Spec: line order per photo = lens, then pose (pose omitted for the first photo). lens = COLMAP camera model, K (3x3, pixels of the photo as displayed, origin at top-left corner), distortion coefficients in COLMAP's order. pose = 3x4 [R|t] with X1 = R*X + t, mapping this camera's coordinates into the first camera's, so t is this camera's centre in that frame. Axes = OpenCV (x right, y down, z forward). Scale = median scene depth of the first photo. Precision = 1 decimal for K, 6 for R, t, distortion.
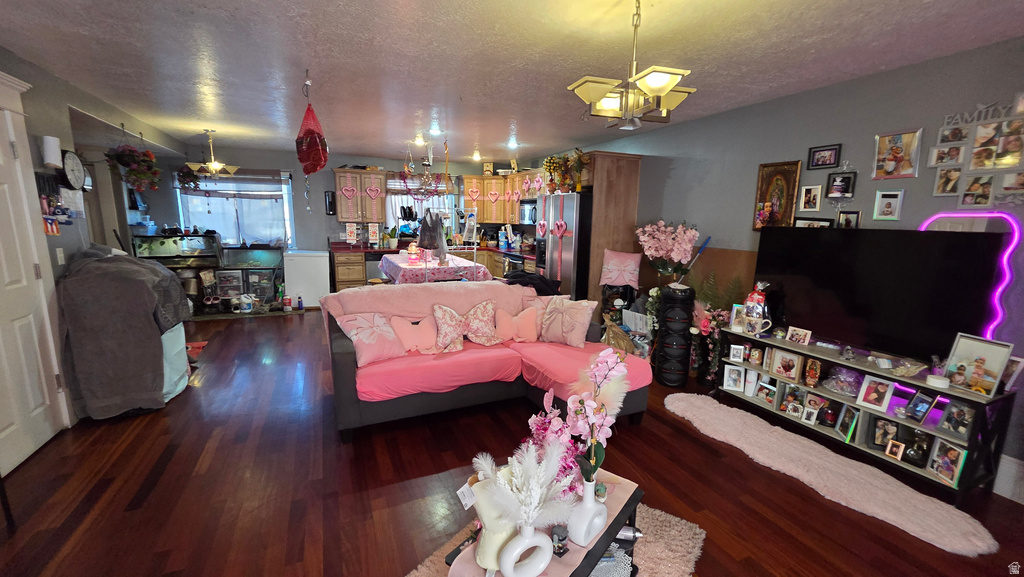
lens RADIAL K [[427.9, 0, 509.0], [0, 427.9, 293.8], [0, 0, 1]] dist [0.002174, 0.000790]
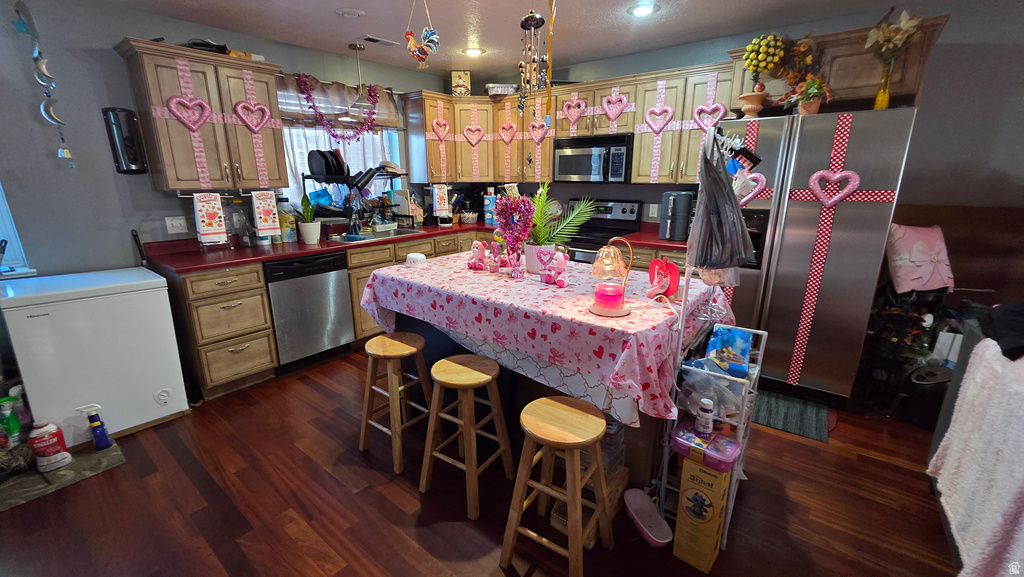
lens RADIAL K [[431.7, 0, 511.7], [0, 431.7, 292.3], [0, 0, 1]] dist [-0.002928, -0.000123]
pose [[0.888092, -0.142835, 0.436911, -0.285248], [0.102075, 0.988046, 0.115527, -0.084683], [-0.448190, -0.058001, 0.892055, 0.474931]]
